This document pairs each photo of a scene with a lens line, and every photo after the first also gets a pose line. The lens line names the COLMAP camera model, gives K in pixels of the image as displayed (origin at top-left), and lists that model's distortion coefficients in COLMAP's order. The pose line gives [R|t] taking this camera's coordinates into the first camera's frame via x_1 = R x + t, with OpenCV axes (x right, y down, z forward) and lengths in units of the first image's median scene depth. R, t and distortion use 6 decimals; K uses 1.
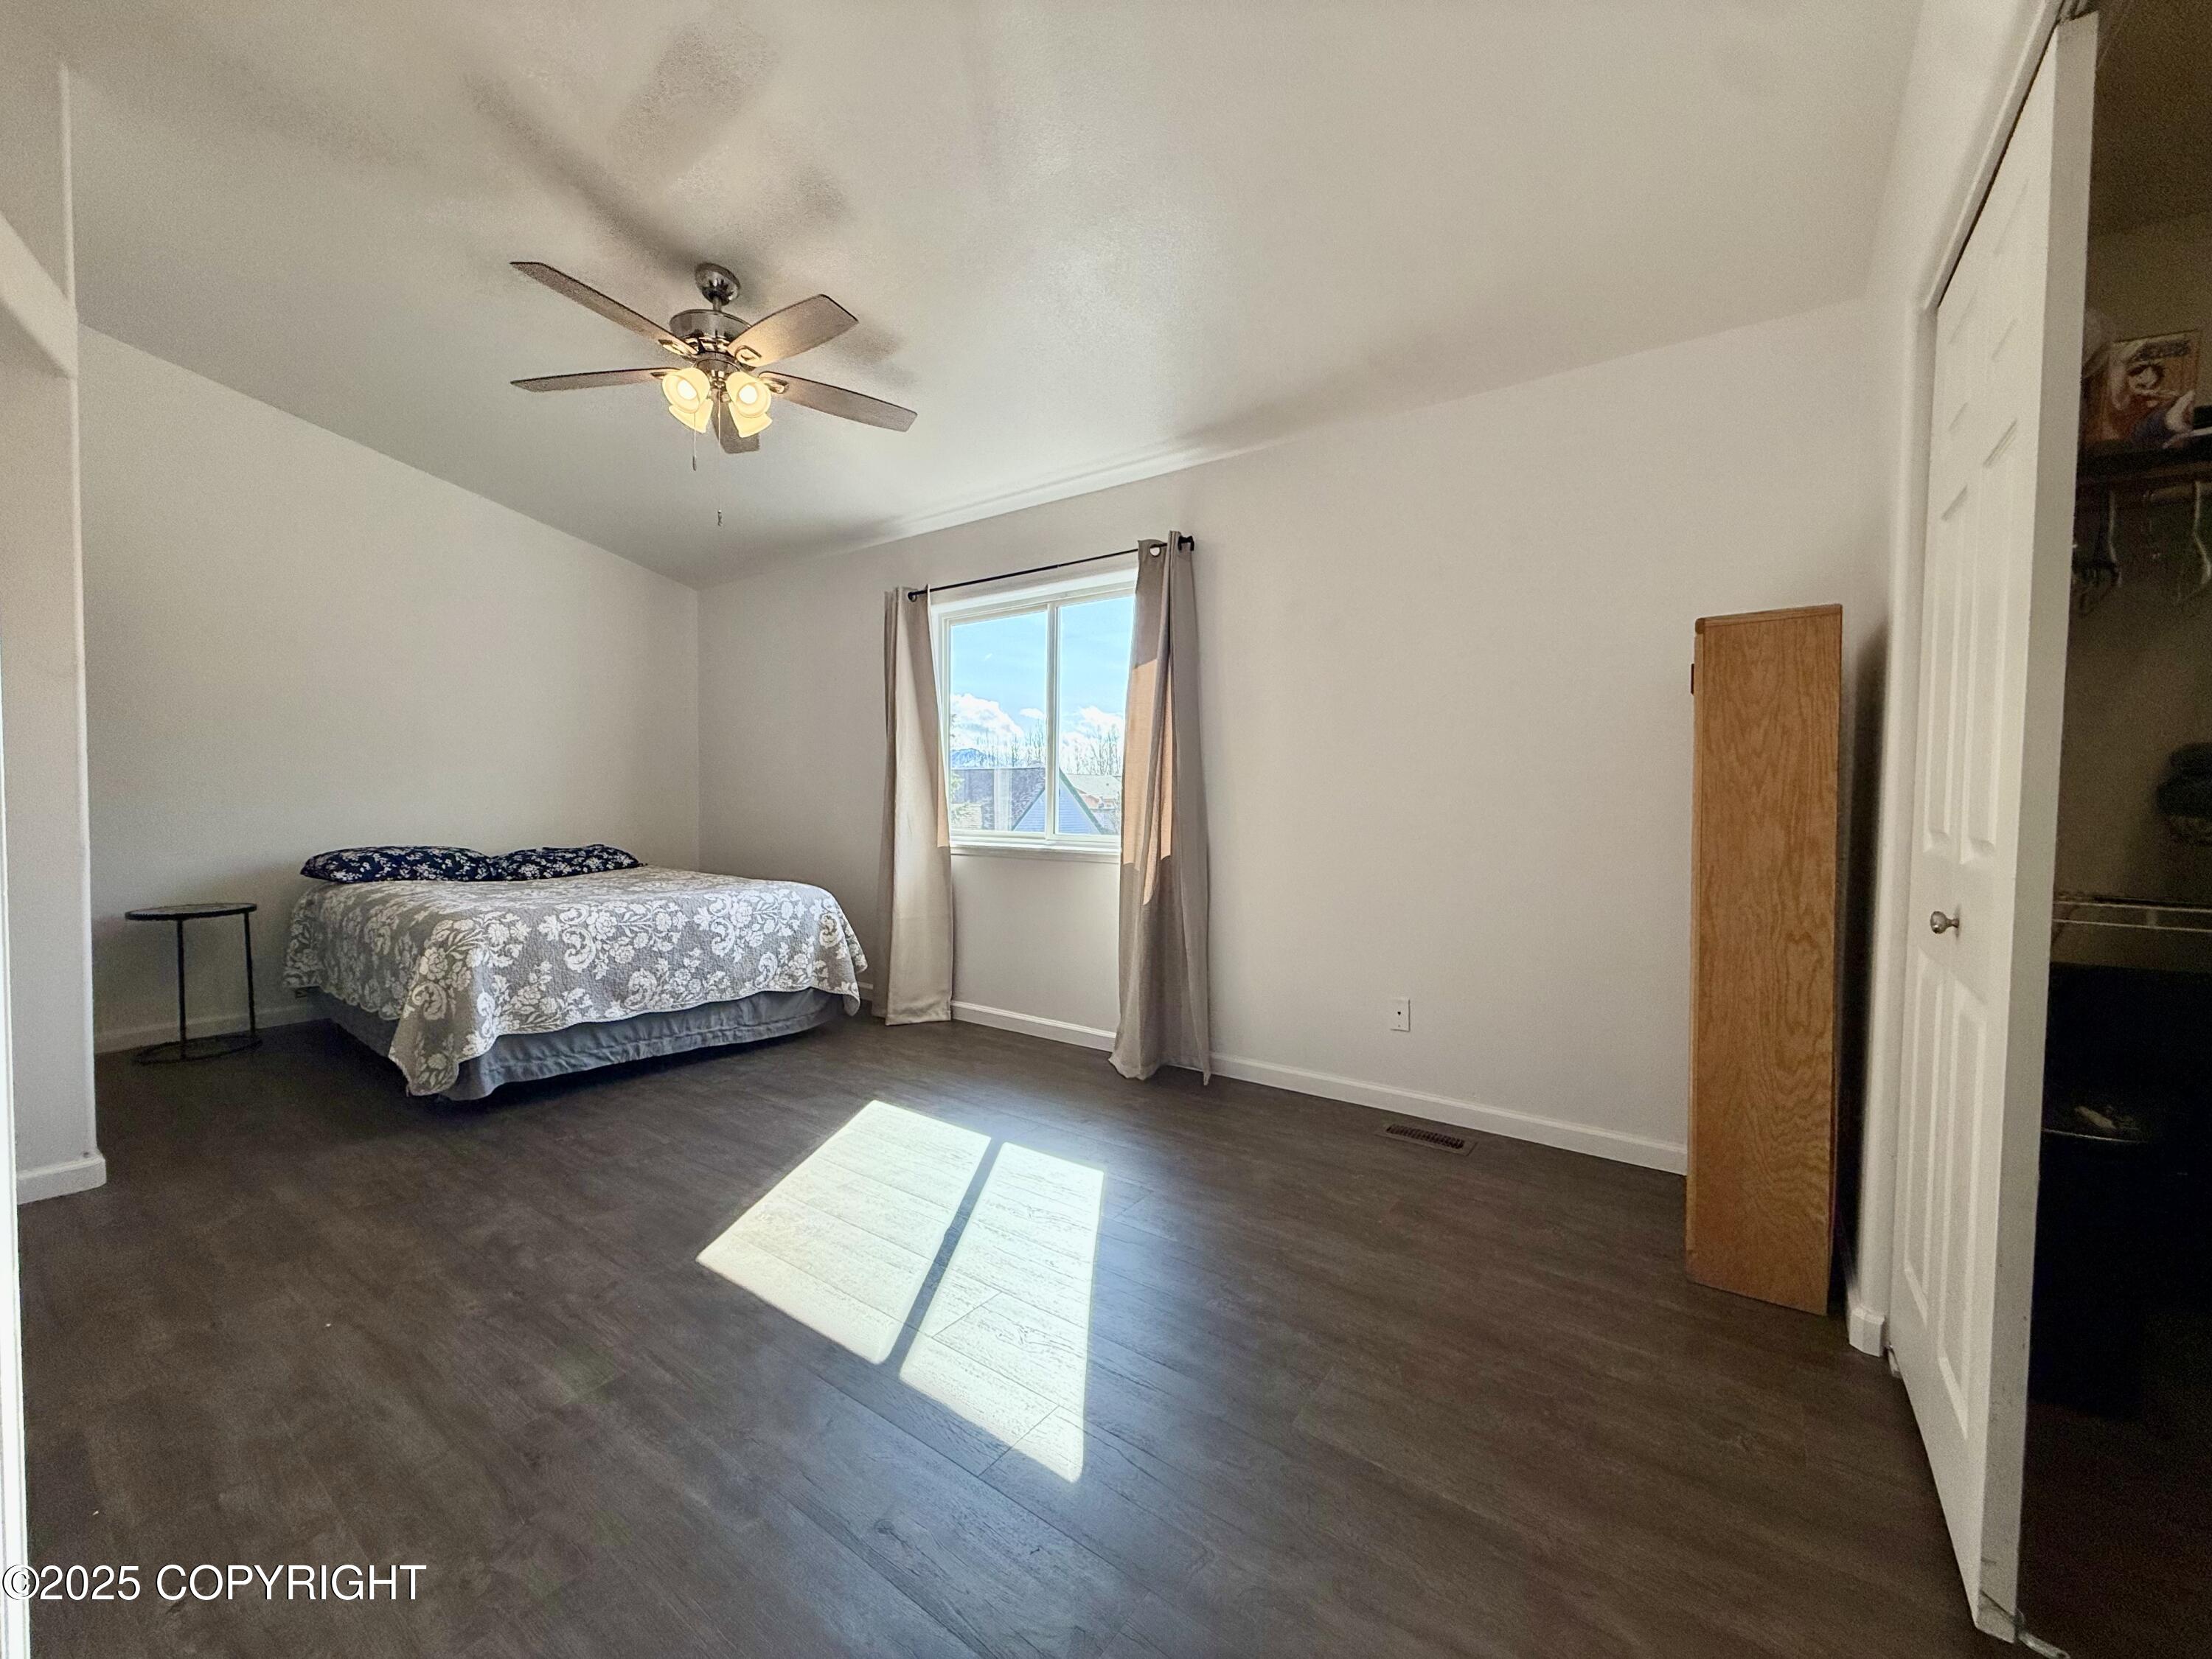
lens RADIAL K [[873.8, 0, 1089.7], [0, 873.8, 810.8], [0, 0, 1]] dist [-0.000099, -0.000012]
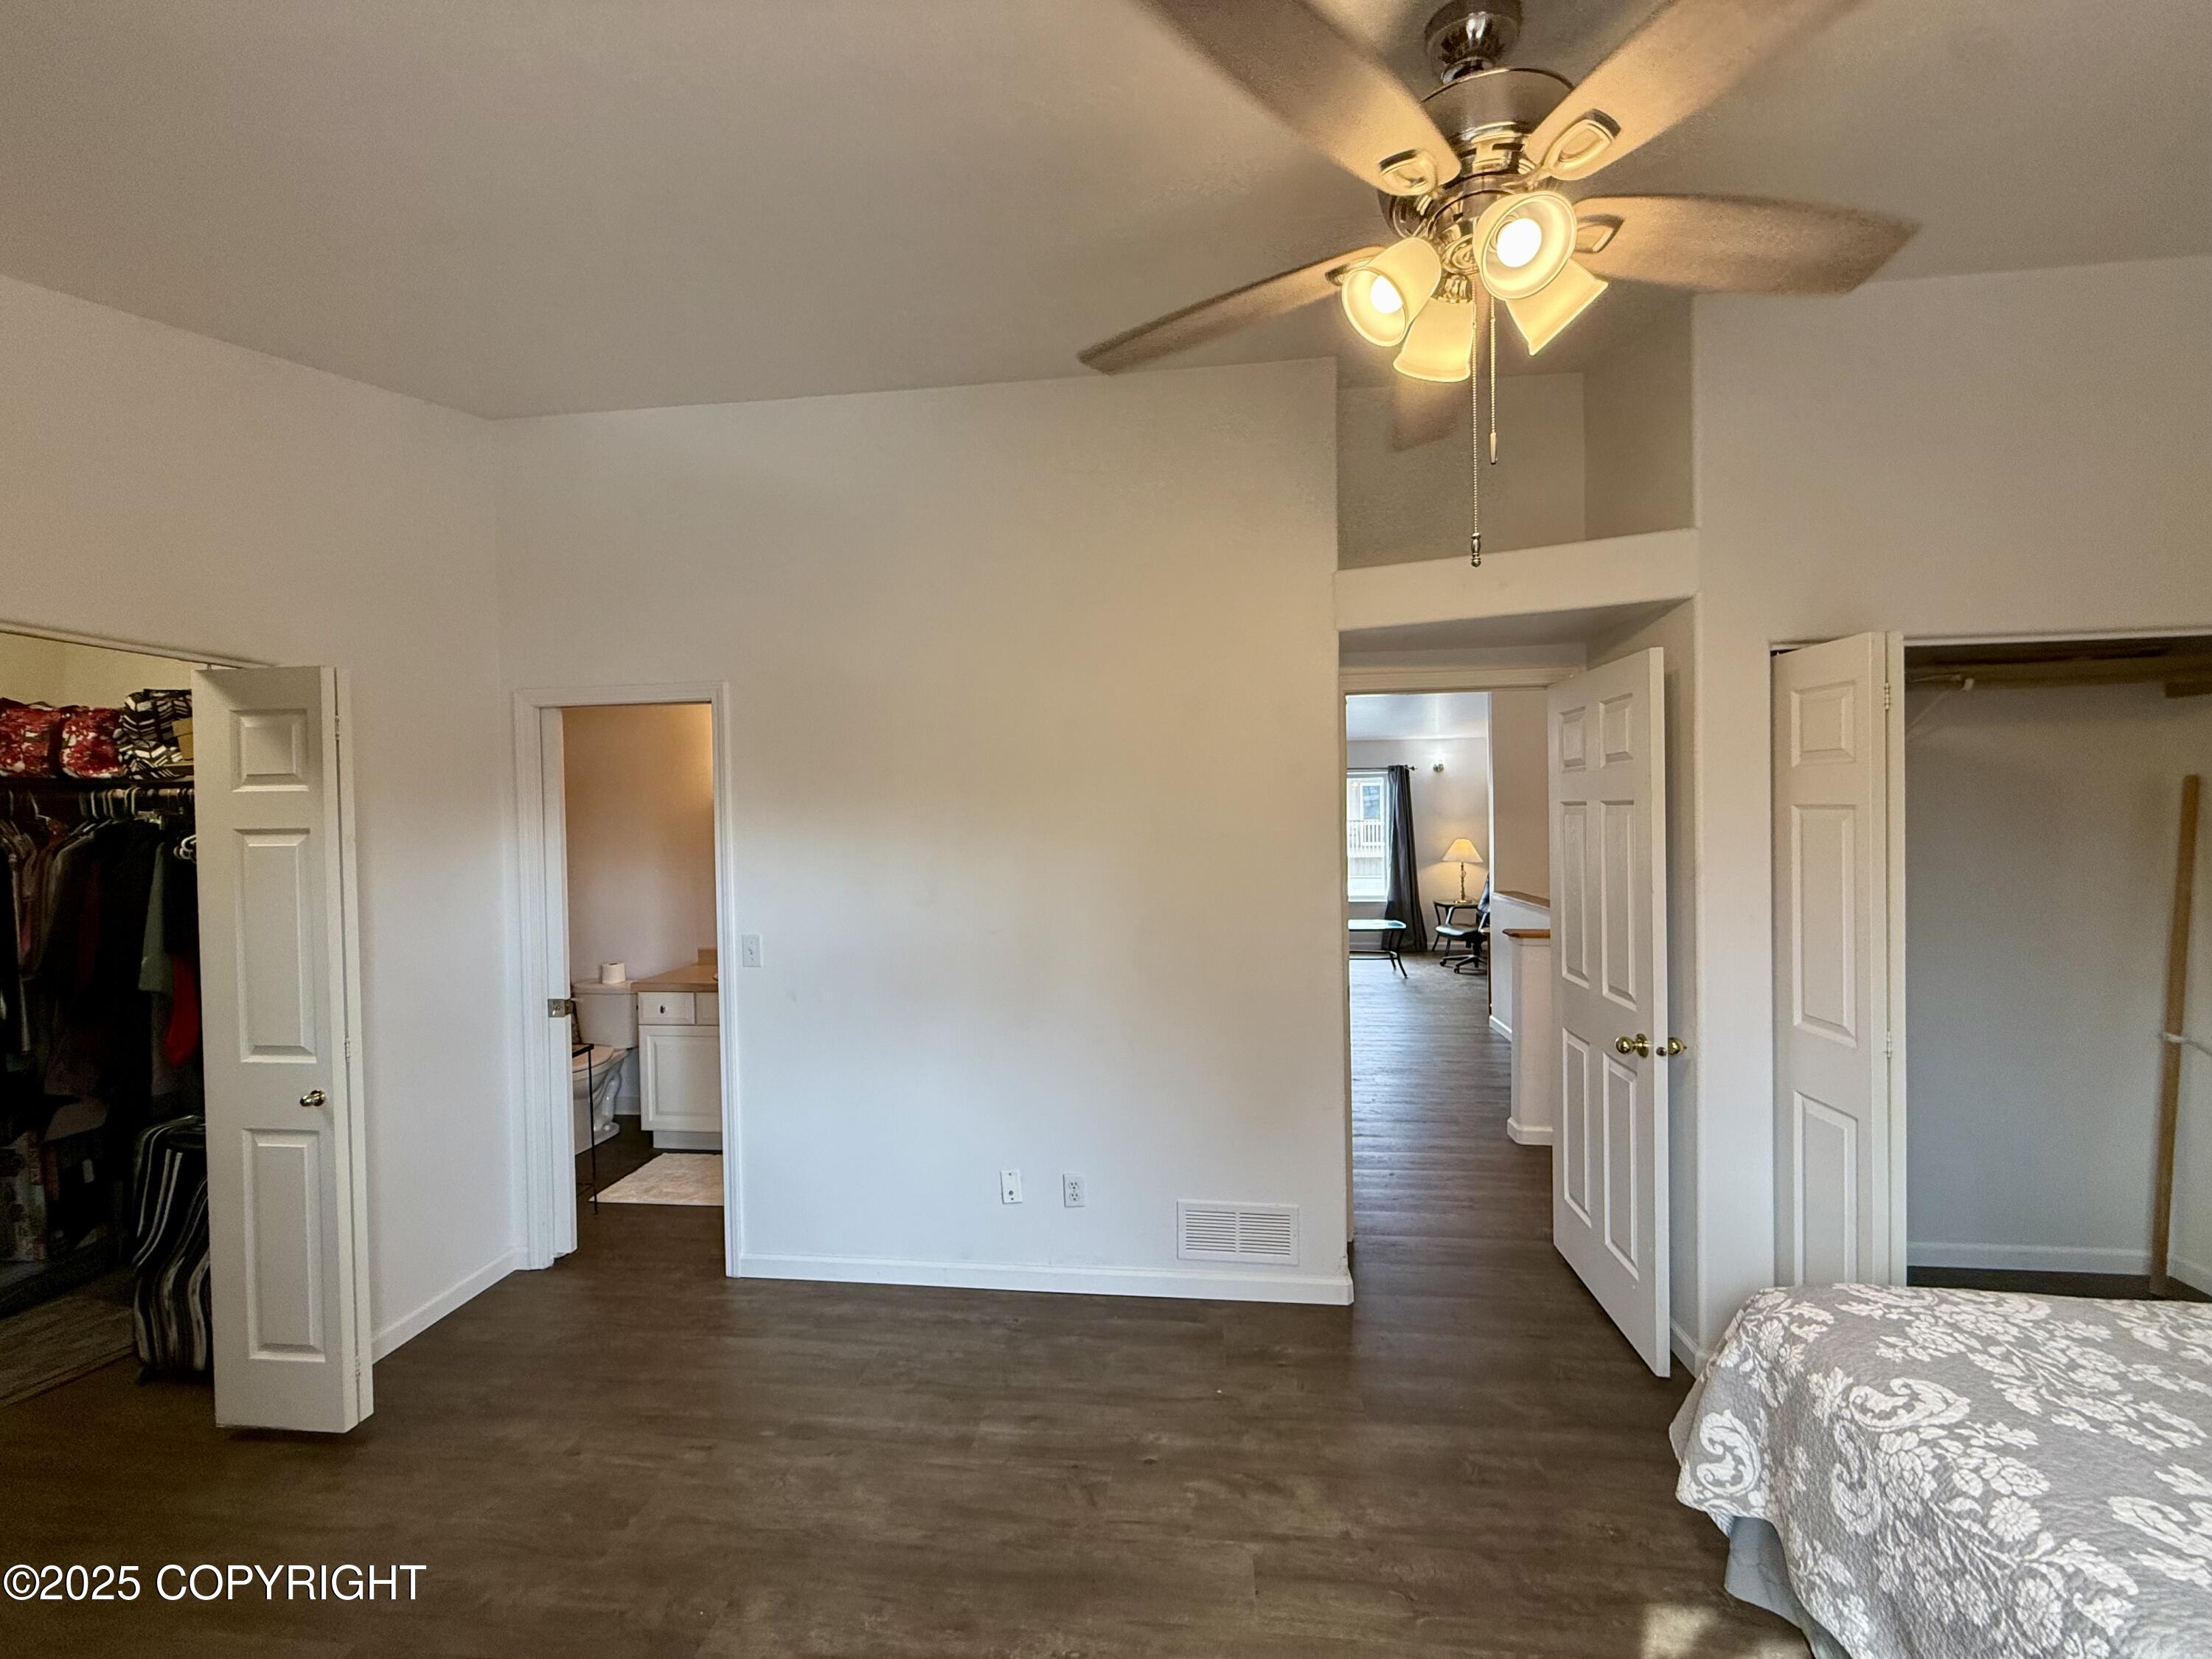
lens RADIAL K [[898.1, 0, 1113.3], [0, 898.1, 826.7], [0, 0, 1]] dist [-0.001748, -0.000083]
pose [[-0.871141, 0.001522, -0.491030, -0.012823], [-0.007489, 0.999838, 0.016386, -0.169607], [0.490975, 0.017952, -0.870989, 1.087036]]
